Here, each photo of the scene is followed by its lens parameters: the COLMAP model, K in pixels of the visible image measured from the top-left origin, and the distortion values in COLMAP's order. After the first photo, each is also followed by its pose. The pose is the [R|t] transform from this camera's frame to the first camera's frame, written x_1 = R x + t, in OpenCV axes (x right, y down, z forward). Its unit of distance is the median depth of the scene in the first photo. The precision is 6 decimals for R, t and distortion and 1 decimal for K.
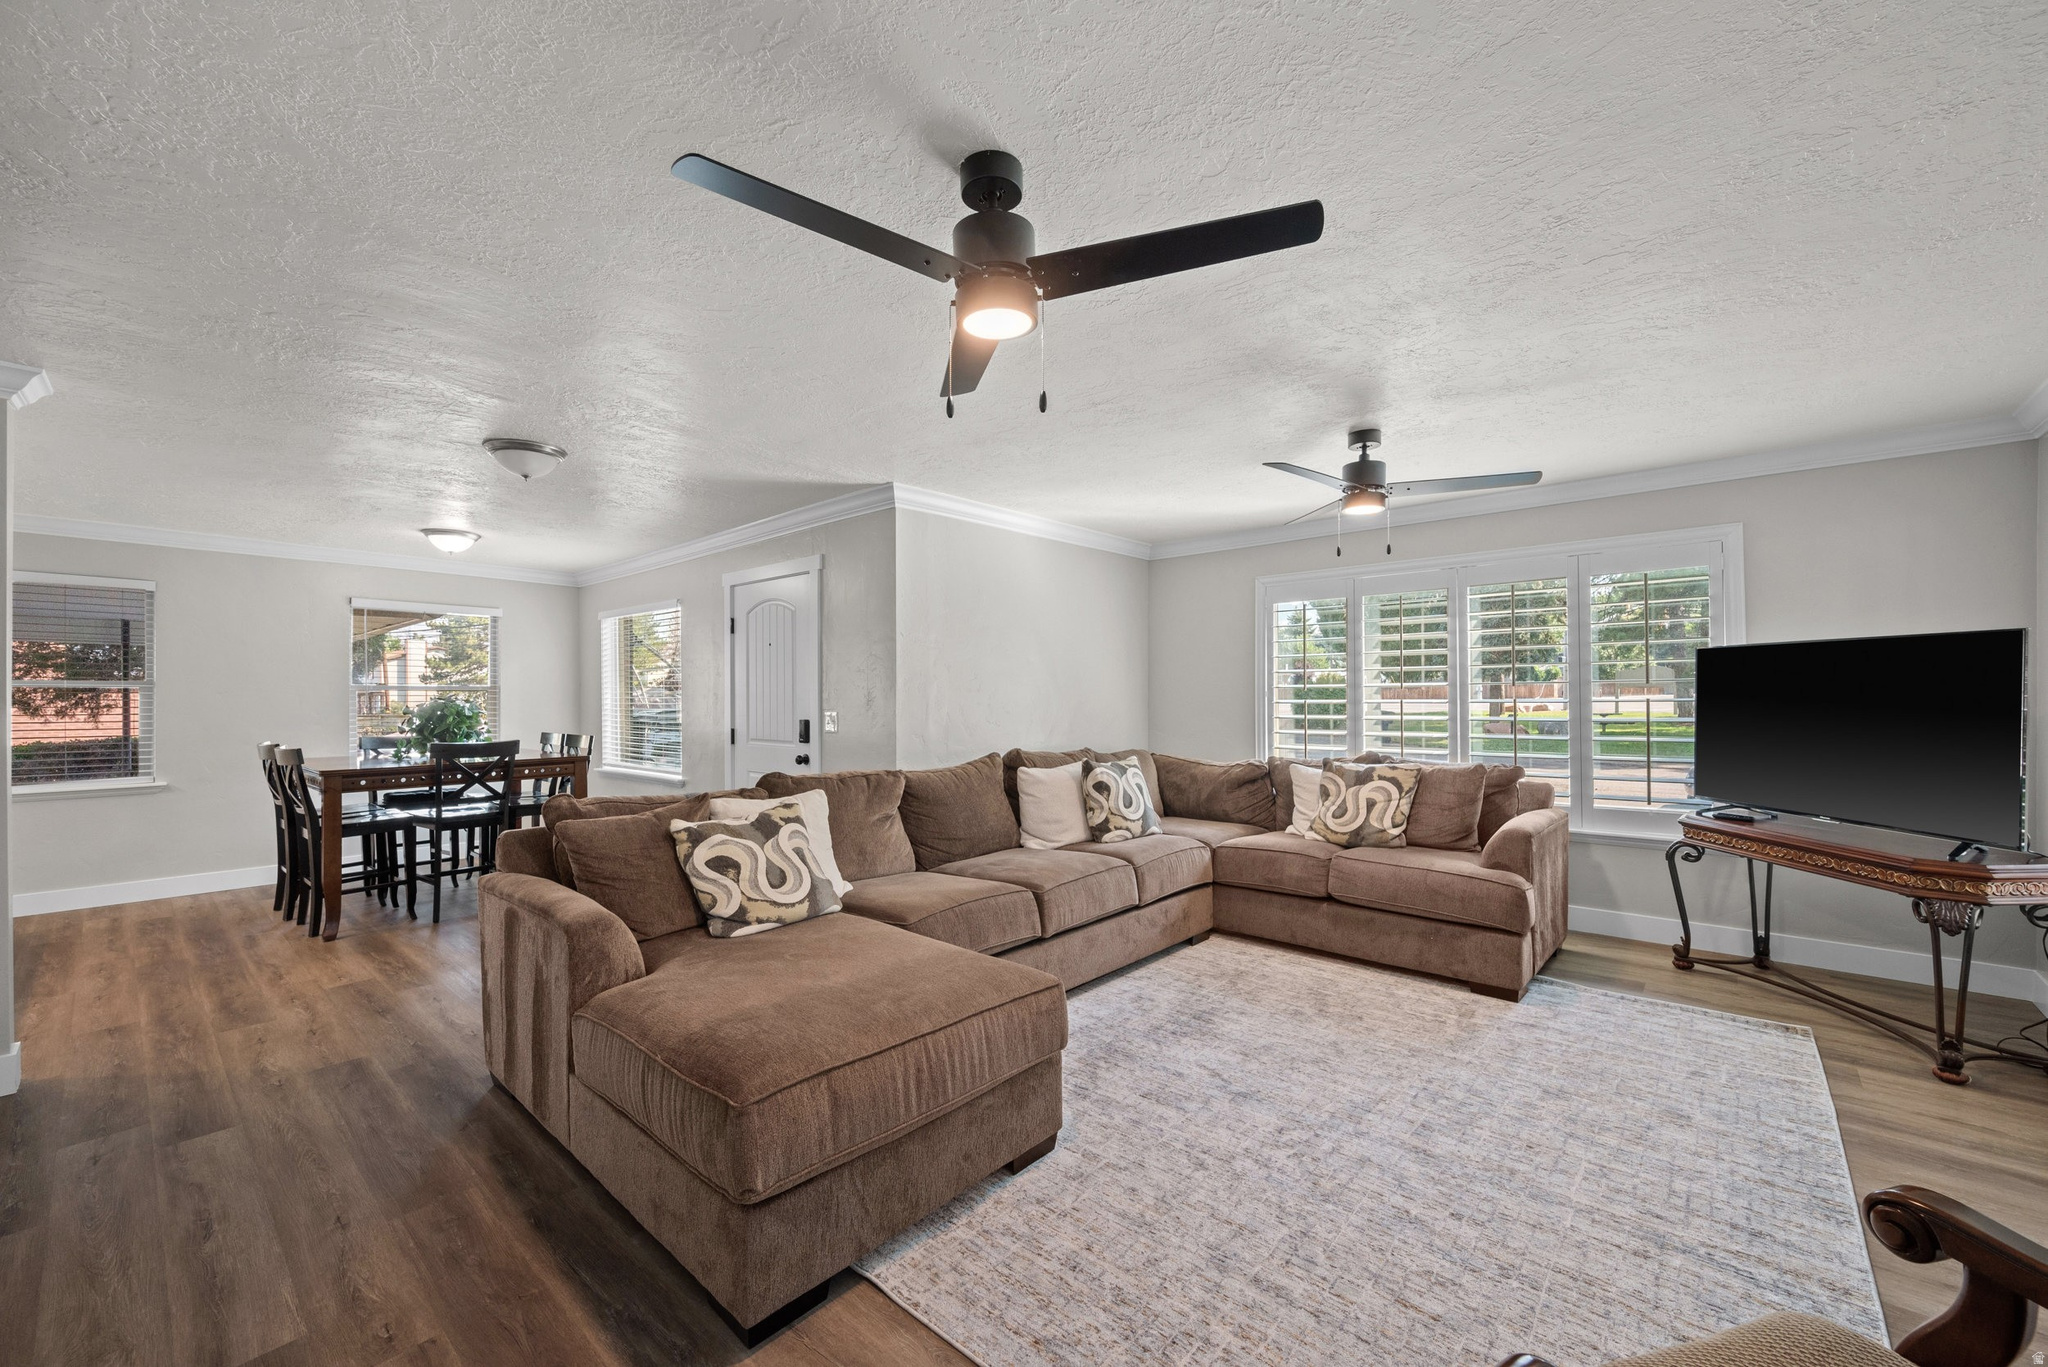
lens RADIAL K [[809.3, 0, 1025.3], [0, 809.3, 696.0], [0, 0, 1]] dist [-0.001278, -0.000013]
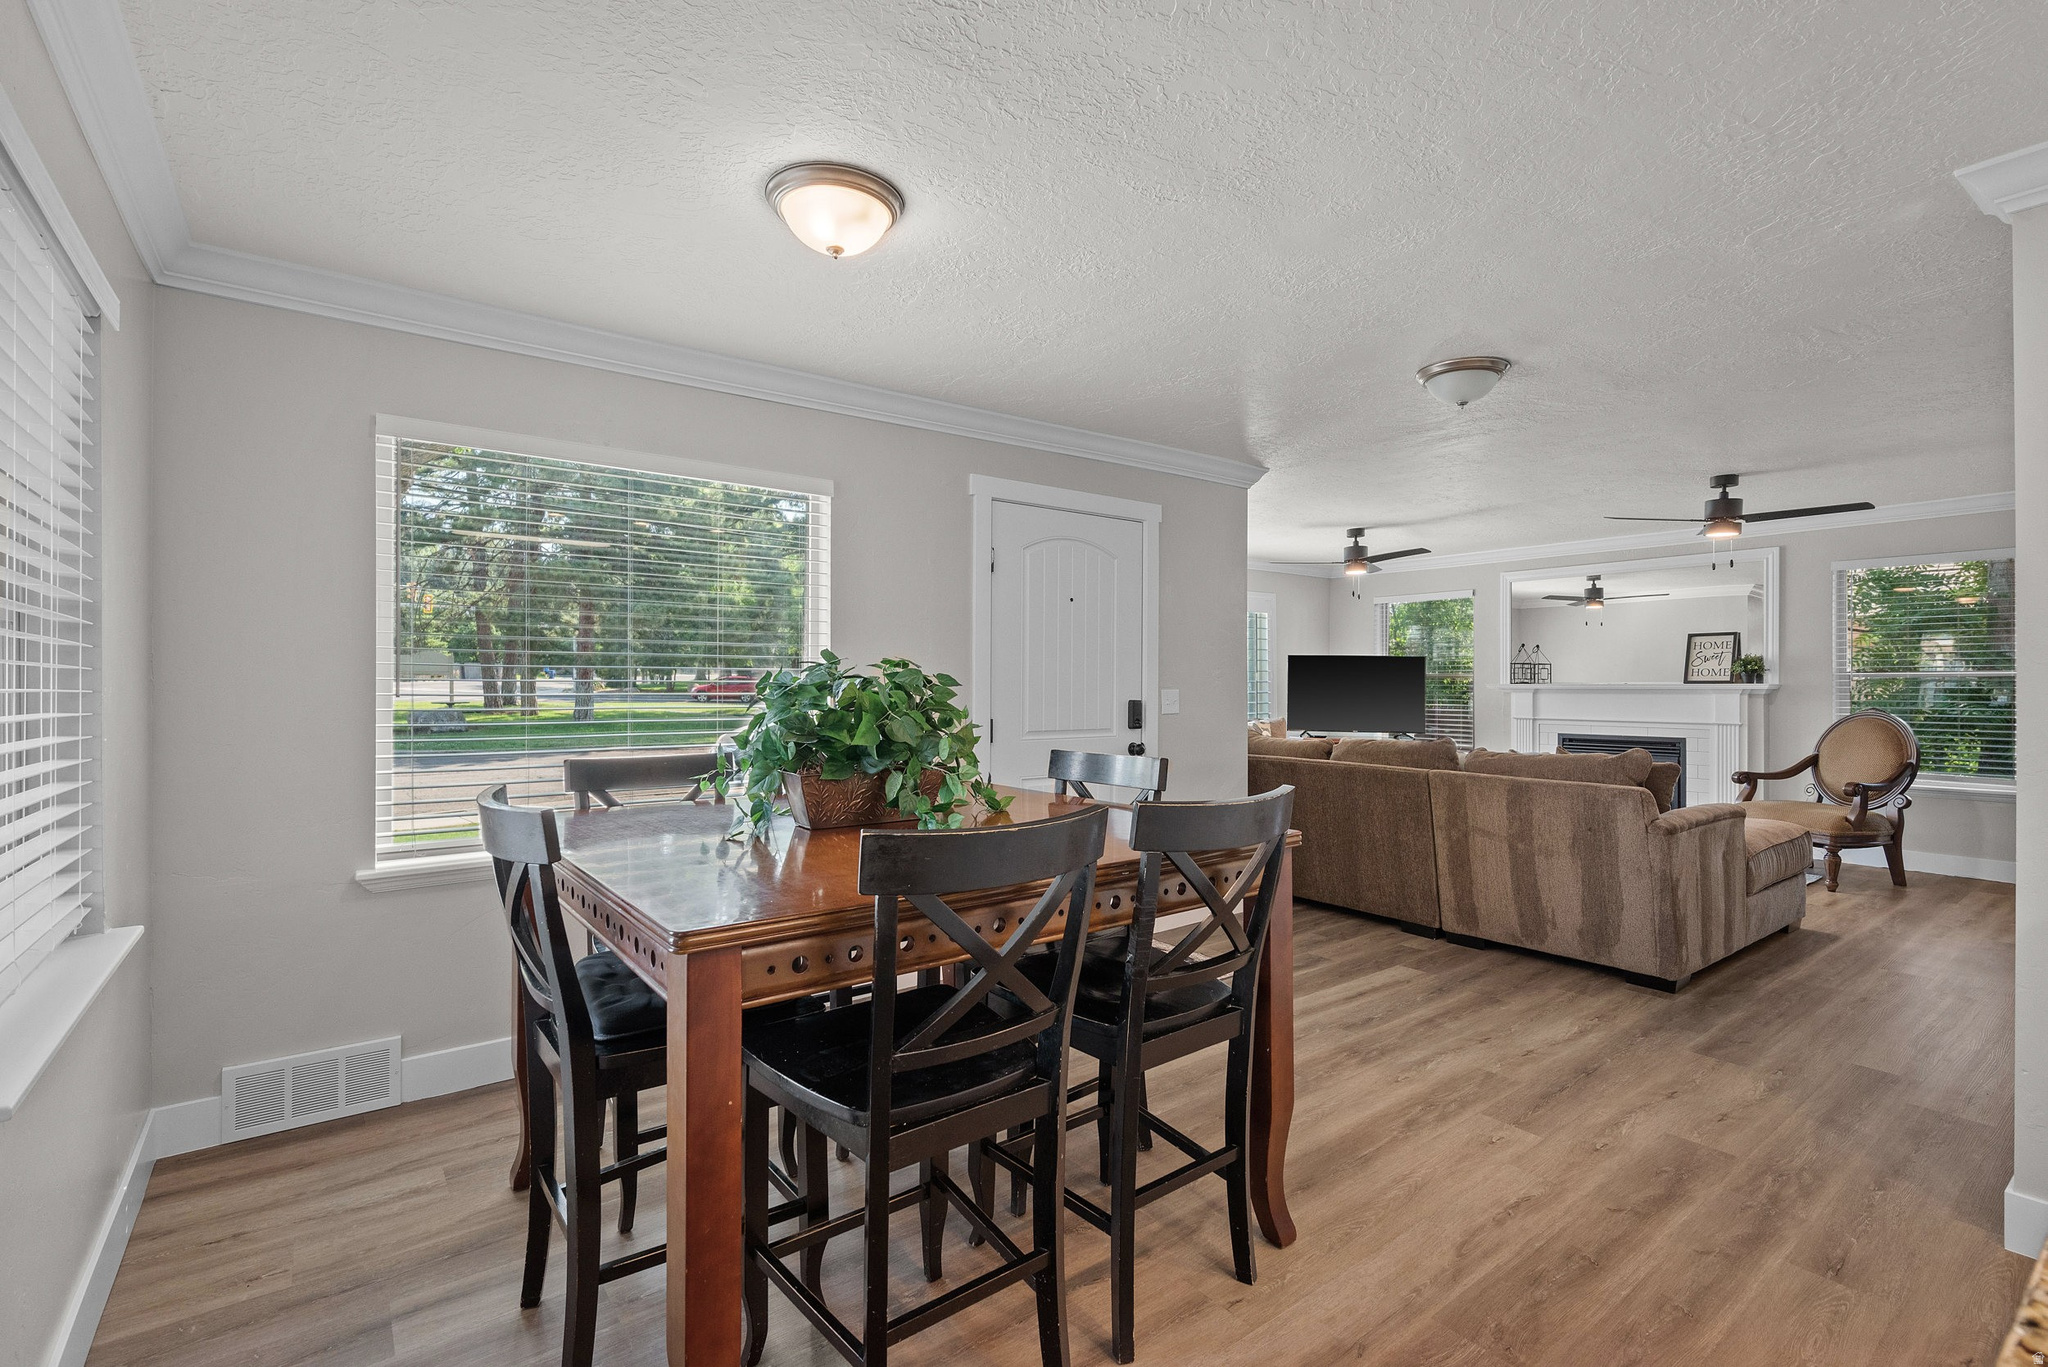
lens RADIAL K [[930.4, 0, 1026.8], [0, 930.4, 680.9], [0, 0, 1]] dist [0.004788, -0.000109]
pose [[0.190622, 0.006619, 0.981641, -1.581156], [-0.003773, 0.999975, -0.006010, 0.020562], [-0.981656, -0.002558, 0.190643, 1.206776]]
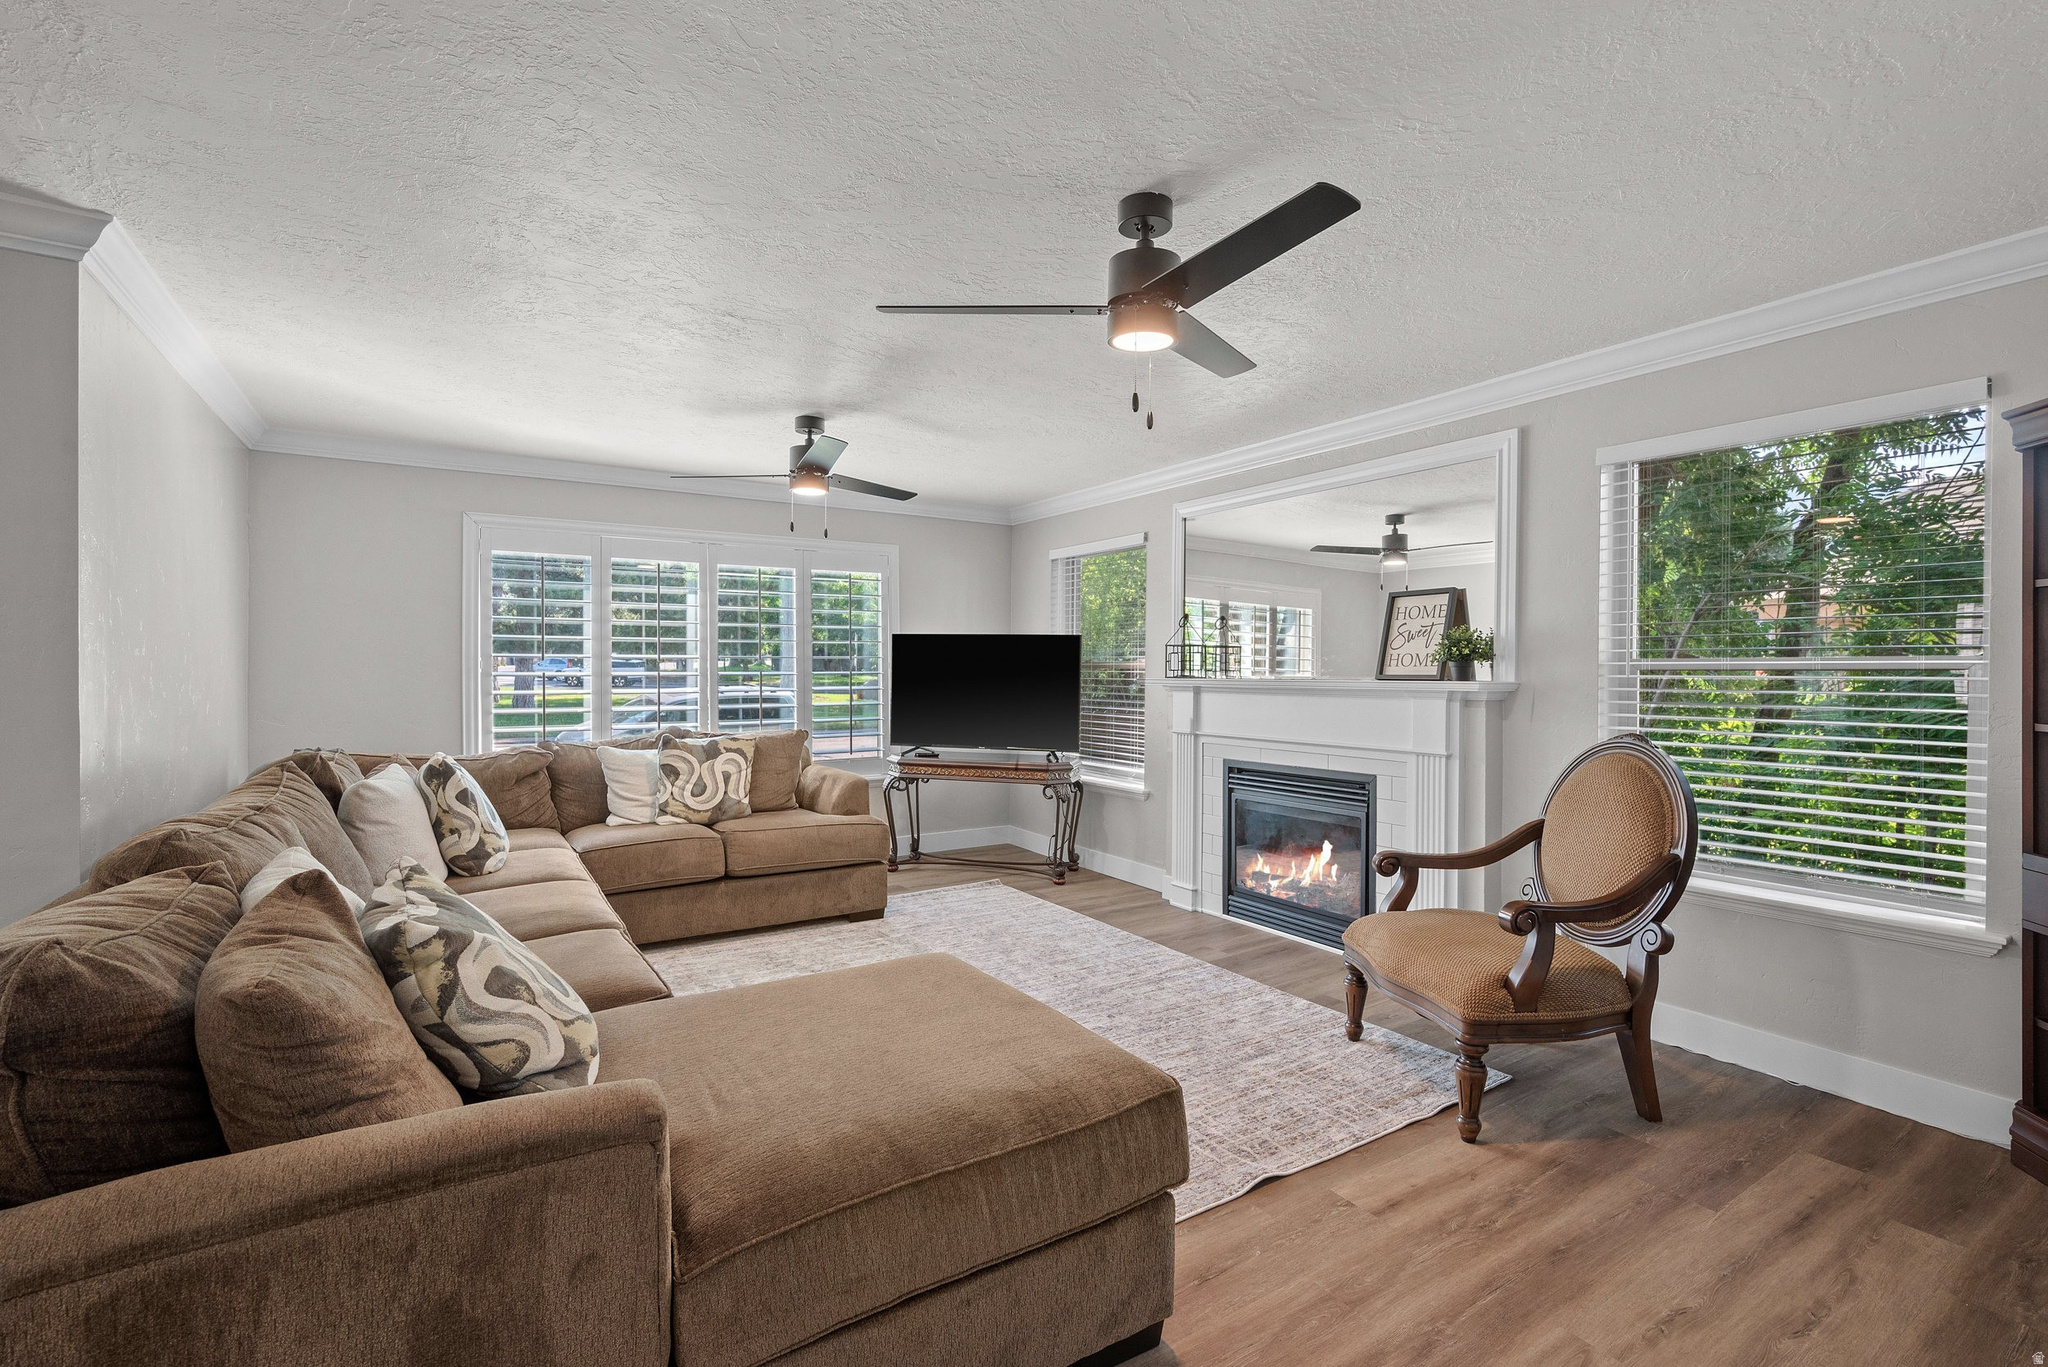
lens RADIAL K [[930.4, 0, 1025.7], [0, 930.4, 675.7], [0, 0, 1]] dist [0.004788, -0.000109]
pose [[0.265734, -0.000577, 0.964046, -0.621497], [-0.005942, 0.999980, 0.002236, 0.005012], [-0.964028, -0.006322, 0.265725, 0.370560]]
